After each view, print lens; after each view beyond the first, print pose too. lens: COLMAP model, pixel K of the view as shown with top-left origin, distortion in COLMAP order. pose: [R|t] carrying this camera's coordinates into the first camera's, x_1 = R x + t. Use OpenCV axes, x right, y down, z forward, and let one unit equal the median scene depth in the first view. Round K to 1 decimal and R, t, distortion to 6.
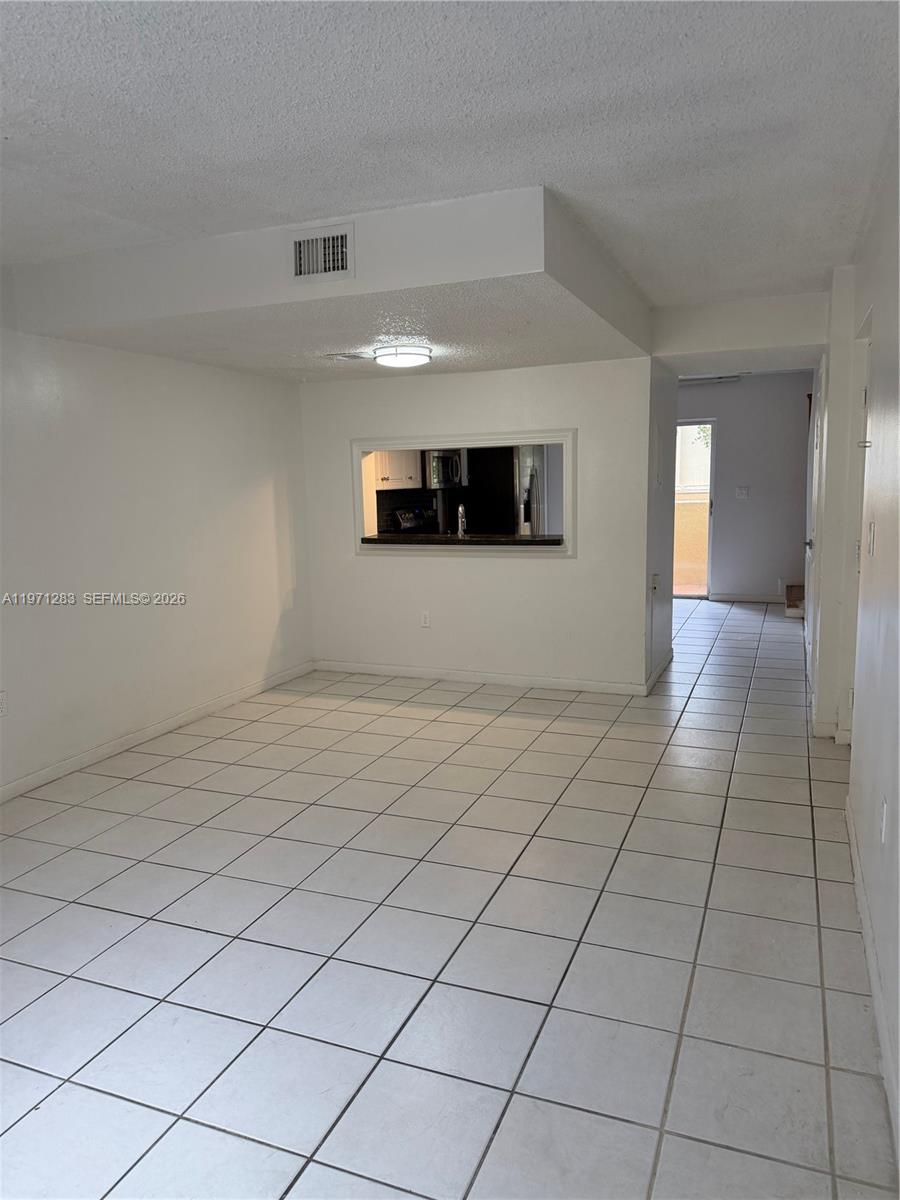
lens RADIAL K [[844.5, 0, 450.0], [0, 844.5, 600.0], [0, 0, 1]] dist [-0.000599, -0.000582]
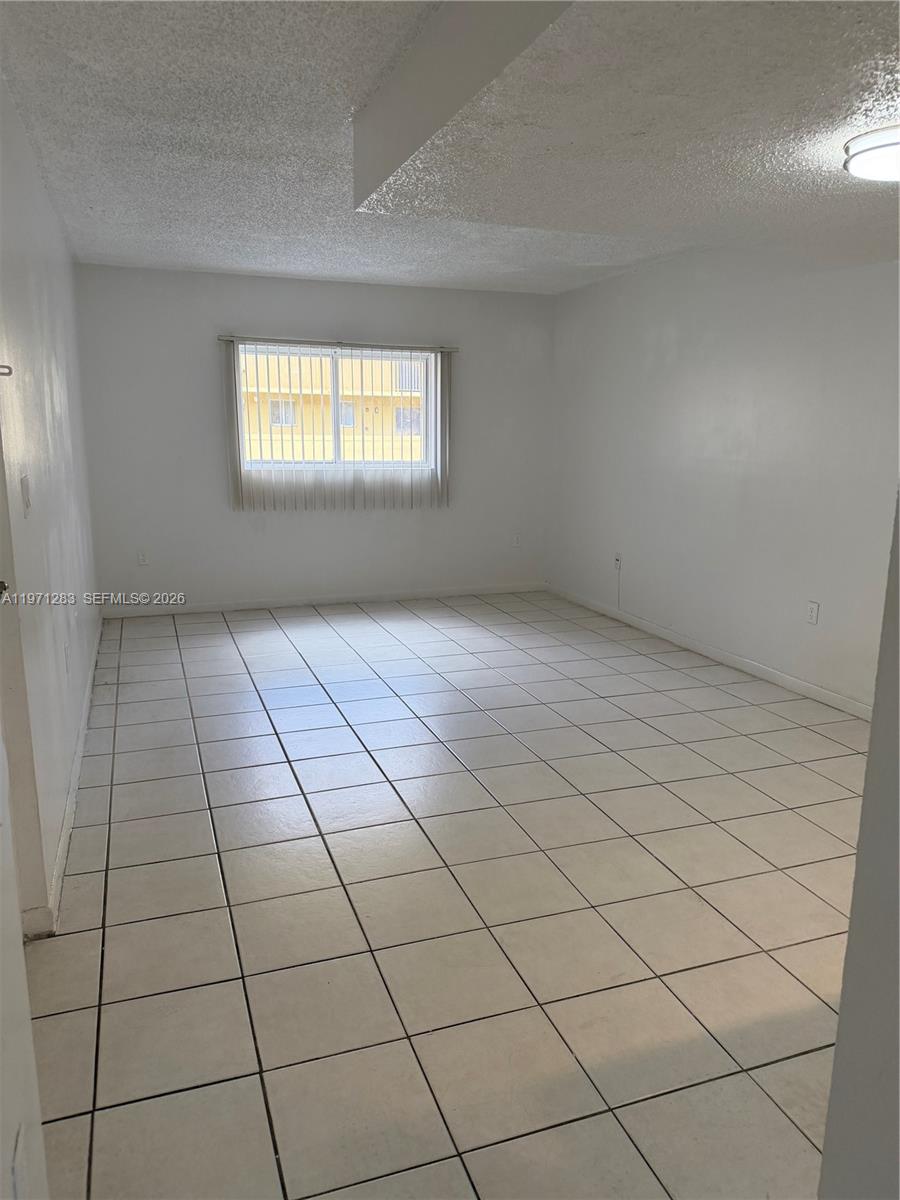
lens RADIAL K [[844.5, 0, 450.0], [0, 844.5, 600.0], [0, 0, 1]] dist [-0.000599, -0.000582]
pose [[-0.749713, 0.151875, -0.644099, 0.518025], [-0.085699, 0.942831, 0.322065, -0.198571], [0.656190, 0.296655, -0.693837, 1.334526]]
